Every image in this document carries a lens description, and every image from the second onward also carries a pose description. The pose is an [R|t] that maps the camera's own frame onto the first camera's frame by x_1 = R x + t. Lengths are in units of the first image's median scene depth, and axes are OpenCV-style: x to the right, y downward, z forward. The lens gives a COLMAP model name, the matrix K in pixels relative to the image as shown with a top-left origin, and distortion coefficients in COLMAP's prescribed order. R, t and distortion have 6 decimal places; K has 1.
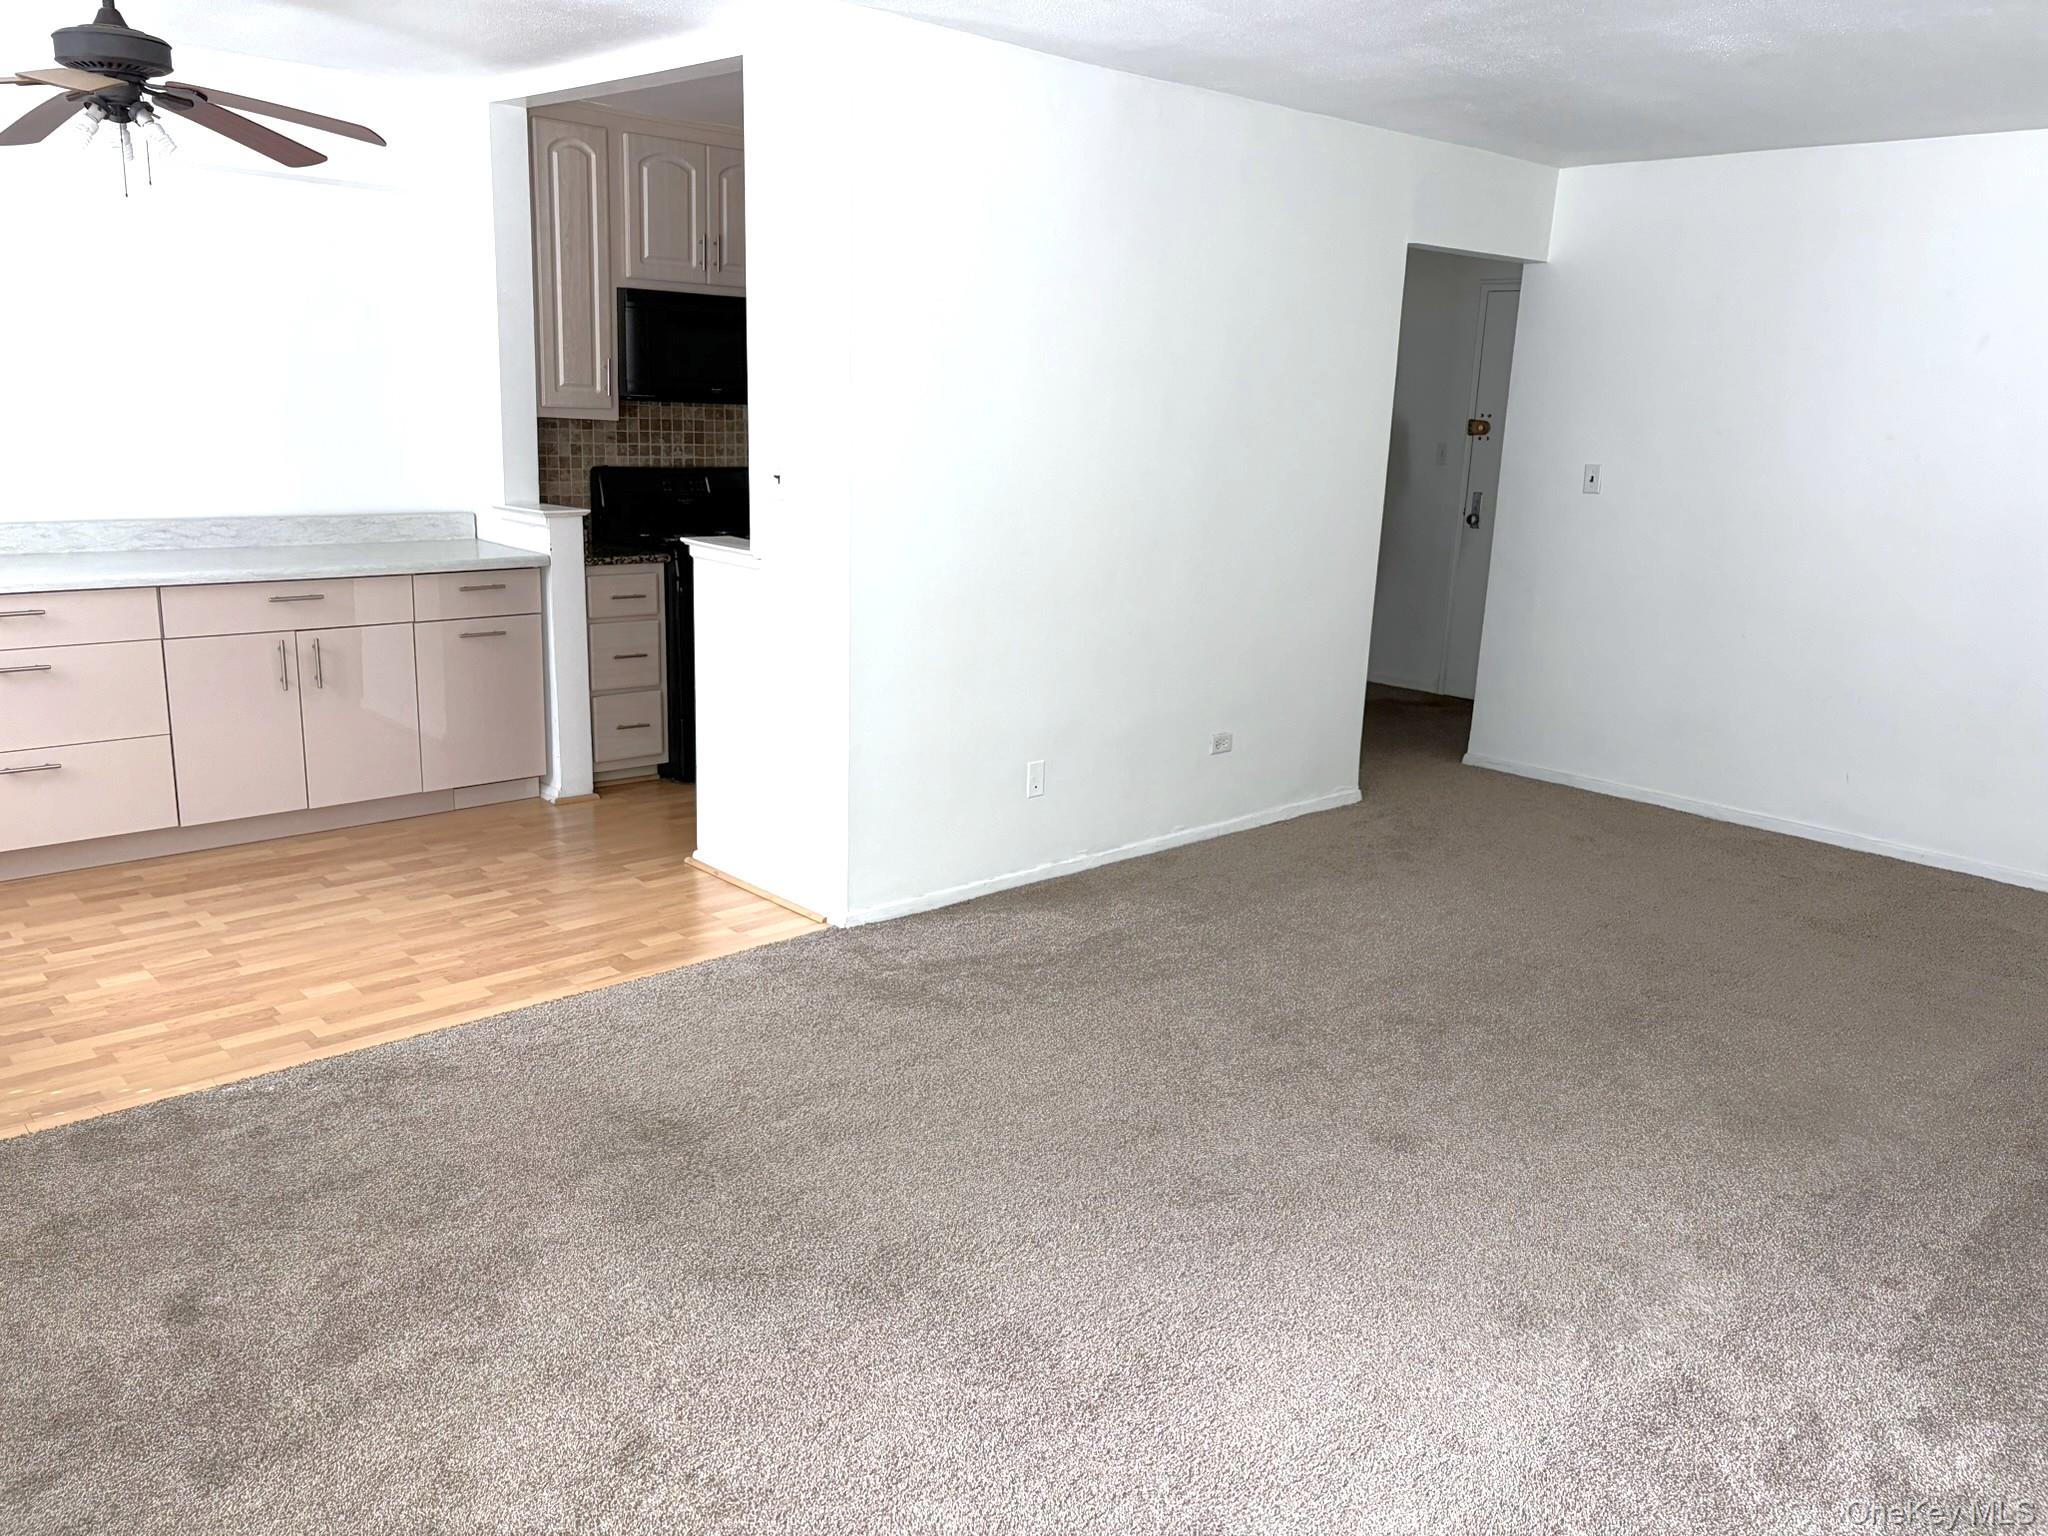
lens RADIAL K [[1553.6, 0, 1037.4], [0, 1553.6, 772.9], [0, 0, 1]] dist [0.014766, -0.019683]
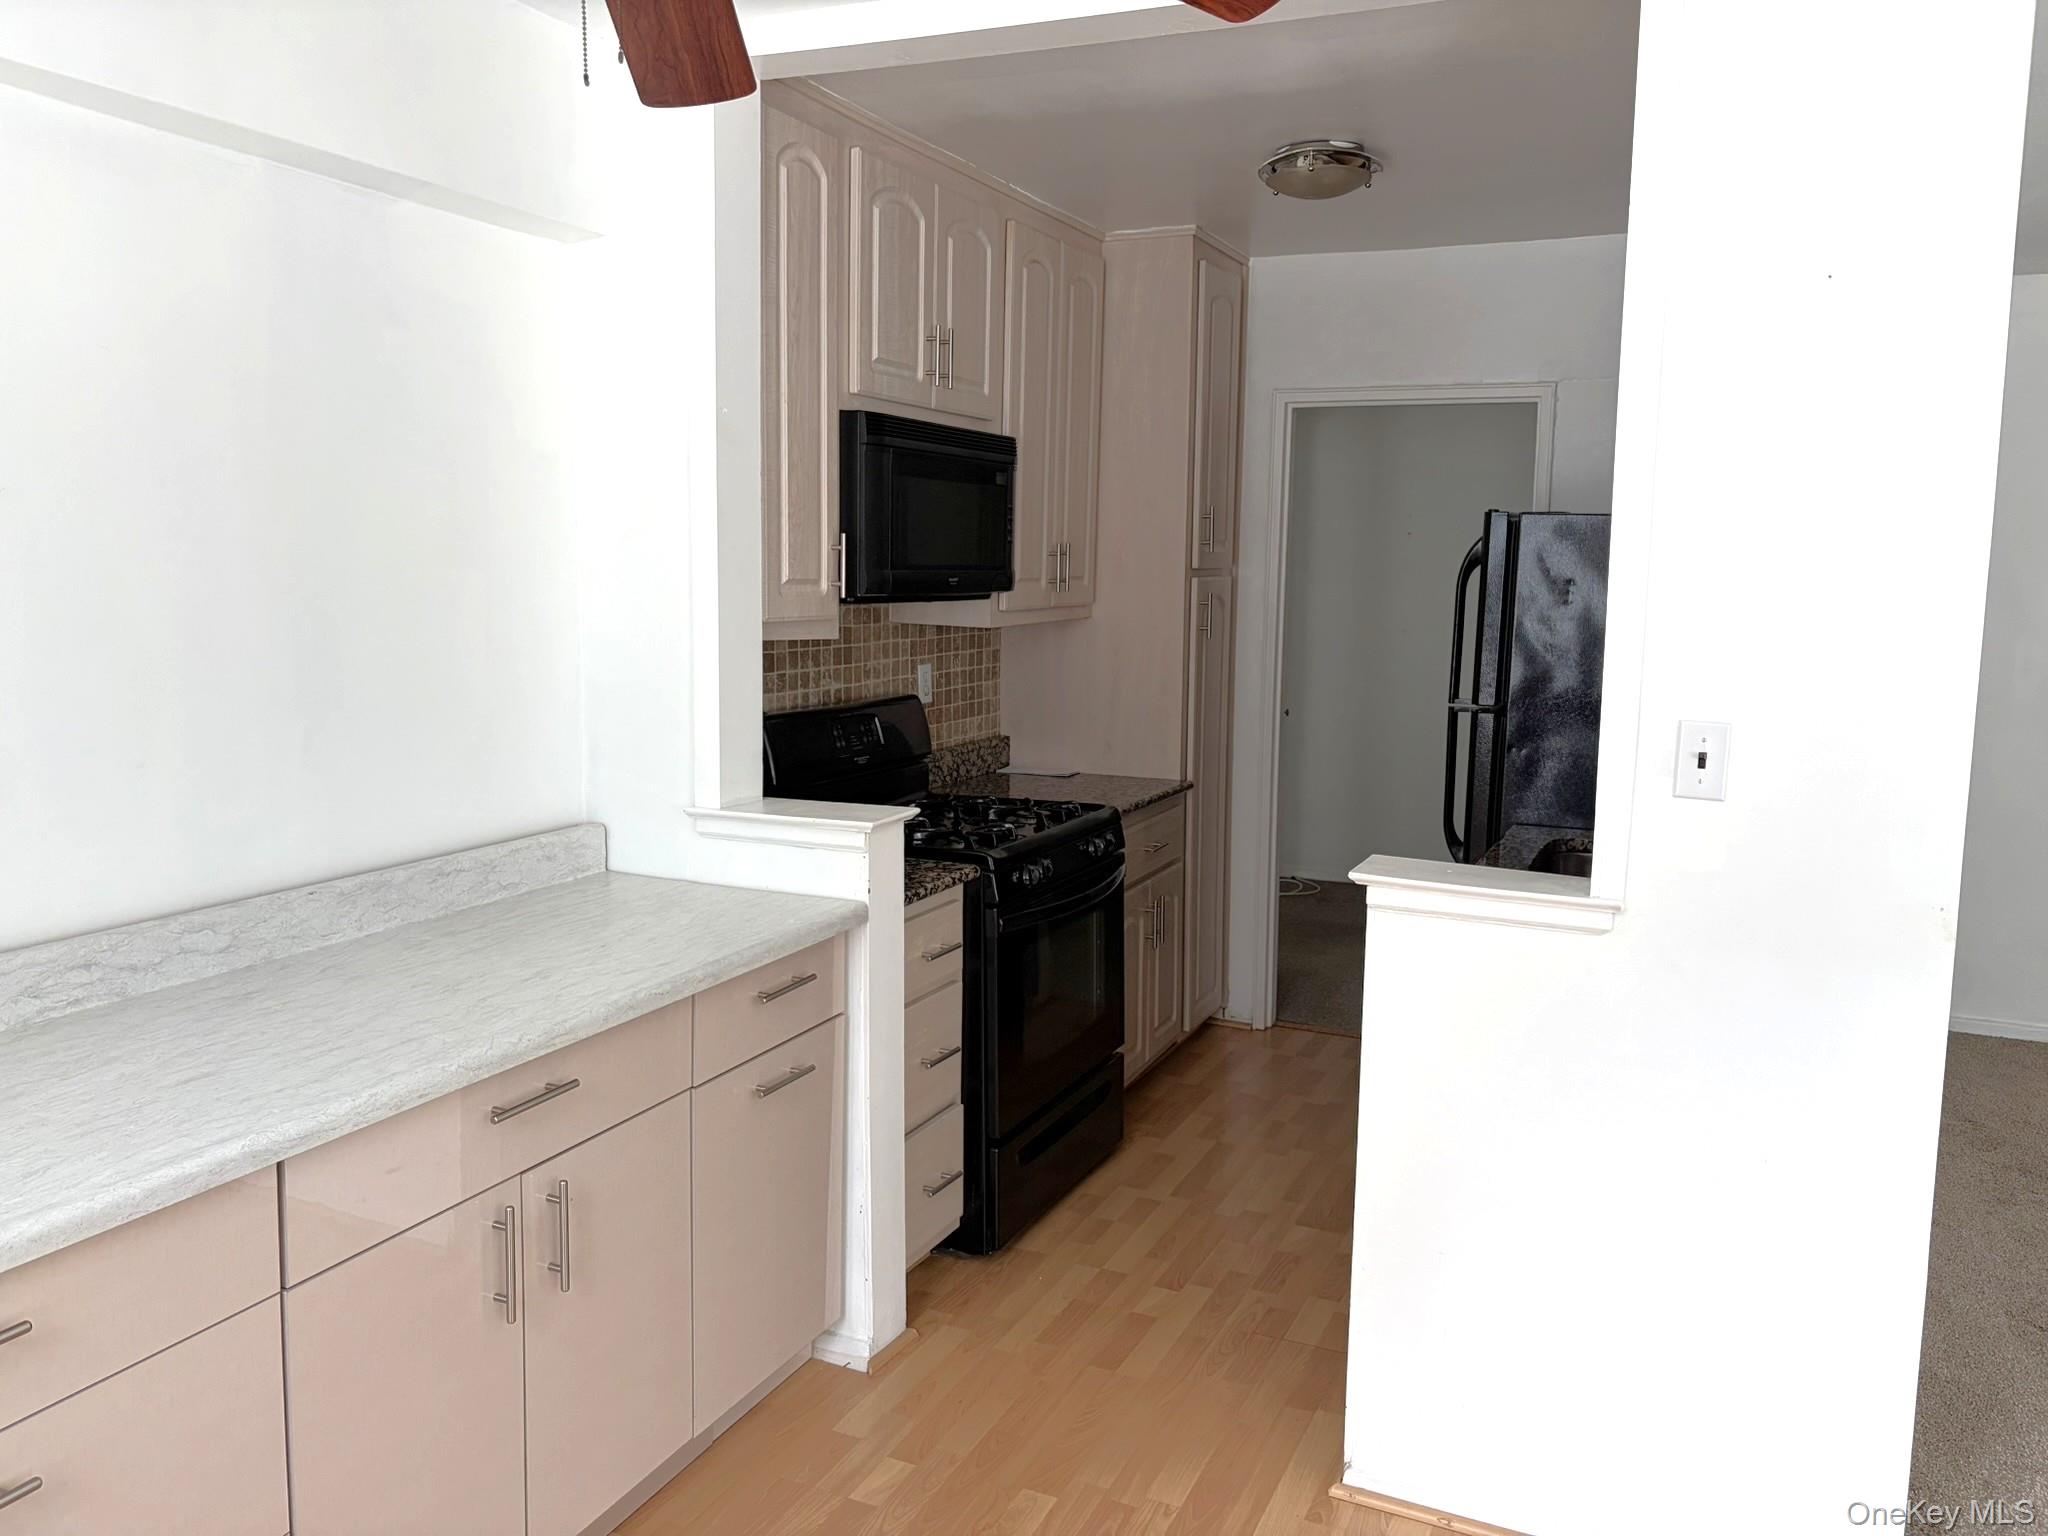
lens RADIAL K [[1553.6, 0, 1027.1], [0, 1553.6, 754.8], [0, 0, 1]] dist [0.014766, -0.019683]
pose [[0.928018, -0.073698, 0.365173, -0.417909], [0.111251, 0.990332, -0.082857, -0.130248], [-0.355536, 0.117519, 0.927245, 0.456723]]
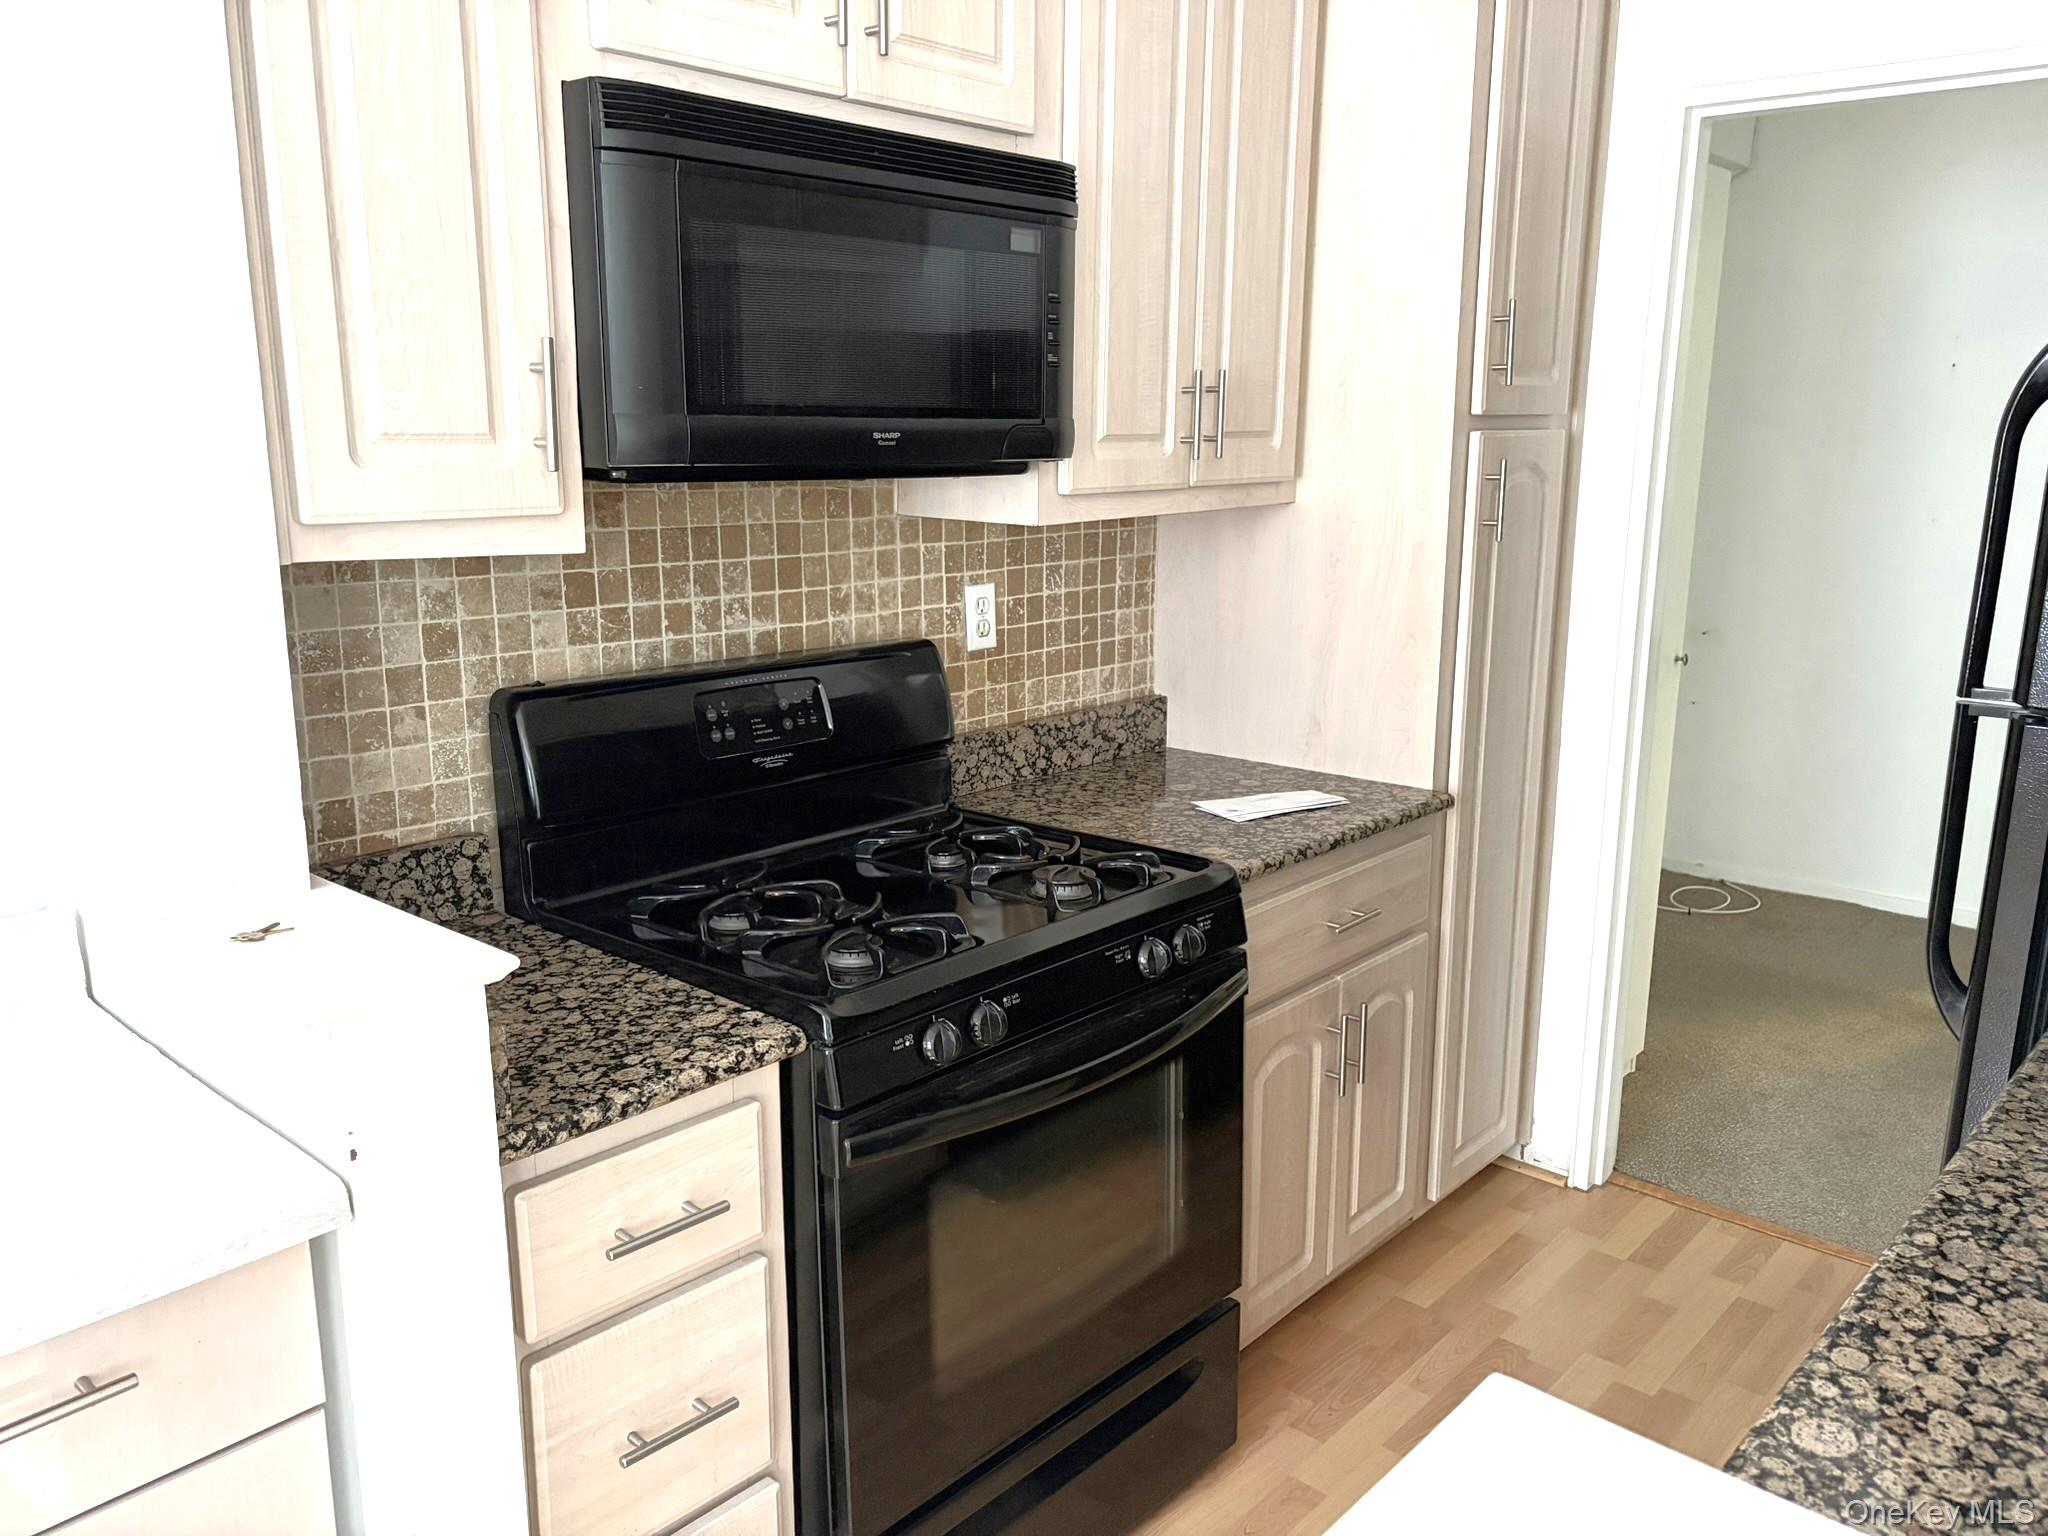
lens RADIAL K [[1553.6, 0, 1007.5], [0, 1553.6, 783.8], [0, 0, 1]] dist [0.014766, -0.019683]
pose [[0.996834, -0.054683, 0.057721, -0.211205], [0.055553, 0.998364, -0.013563, -0.176110], [-0.056885, 0.016726, 0.998241, 0.711256]]
